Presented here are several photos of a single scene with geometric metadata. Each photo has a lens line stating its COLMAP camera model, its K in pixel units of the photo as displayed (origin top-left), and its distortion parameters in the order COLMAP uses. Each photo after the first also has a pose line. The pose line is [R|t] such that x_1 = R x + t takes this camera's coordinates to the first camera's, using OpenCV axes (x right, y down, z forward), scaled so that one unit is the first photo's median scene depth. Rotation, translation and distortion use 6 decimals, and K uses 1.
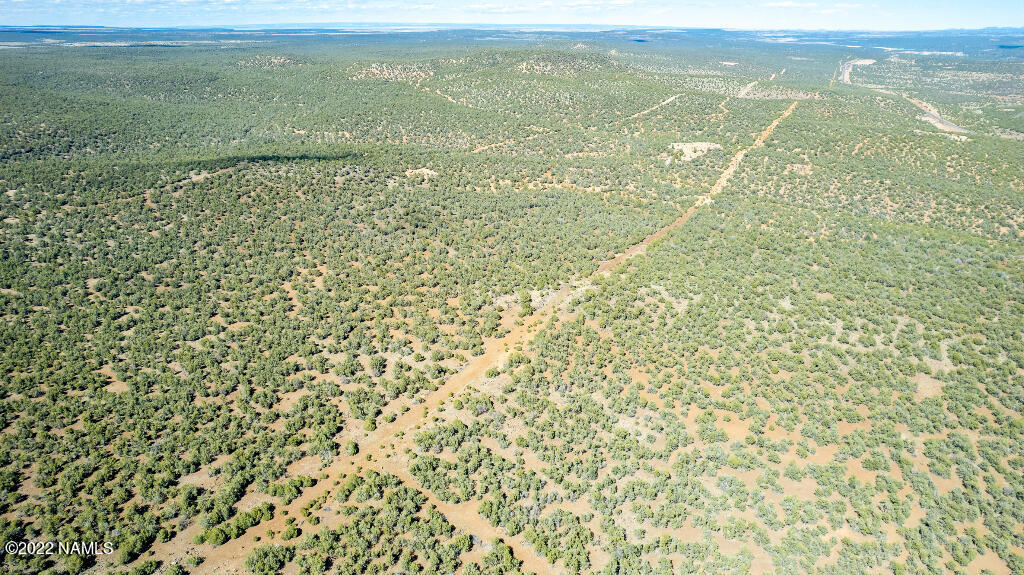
lens RADIAL K [[714.4, 0, 512.0], [0, 714.4, 287.5], [0, 0, 1]] dist [-0.097288, 0.097744]
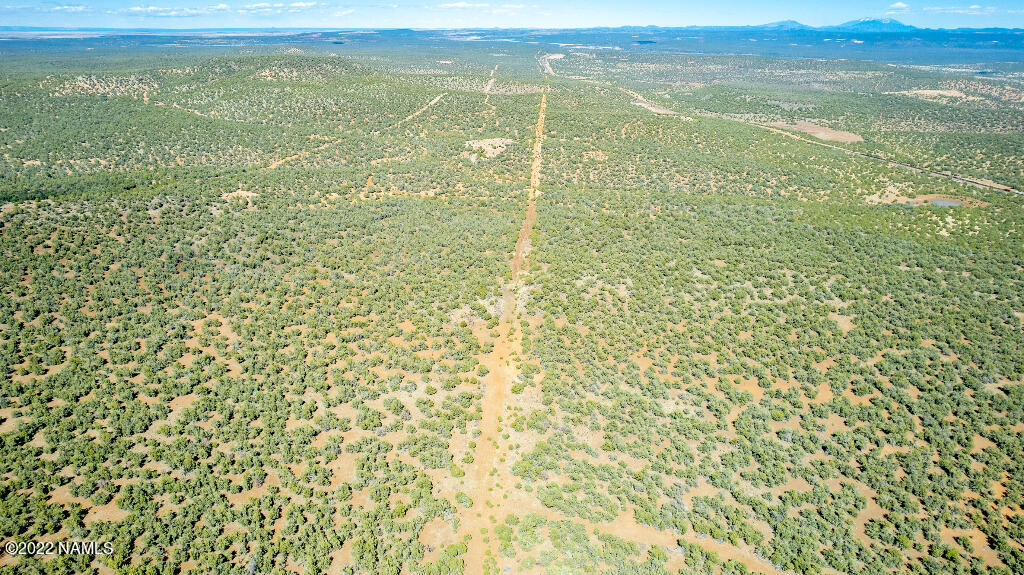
lens RADIAL K [[714.4, 0, 512.0], [0, 714.4, 287.5], [0, 0, 1]] dist [-0.097288, 0.097744]
pose [[0.895668, -0.156257, 0.416367, -0.165725], [0.157174, 0.987042, 0.032319, -0.018724], [-0.416022, 0.036496, 0.908622, 0.050648]]
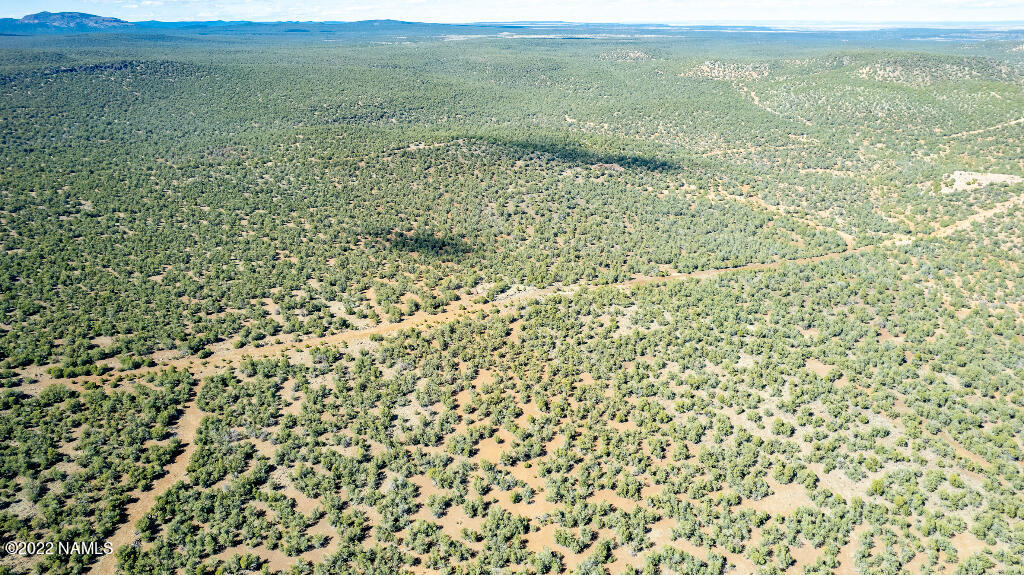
lens RADIAL K [[714.4, 0, 512.0], [0, 714.4, 287.5], [0, 0, 1]] dist [-0.097288, 0.097744]
pose [[0.803846, 0.203547, -0.558928, 0.299740], [-0.201354, 0.977271, 0.066312, -0.028571], [0.559722, 0.059238, 0.826561, 0.083260]]
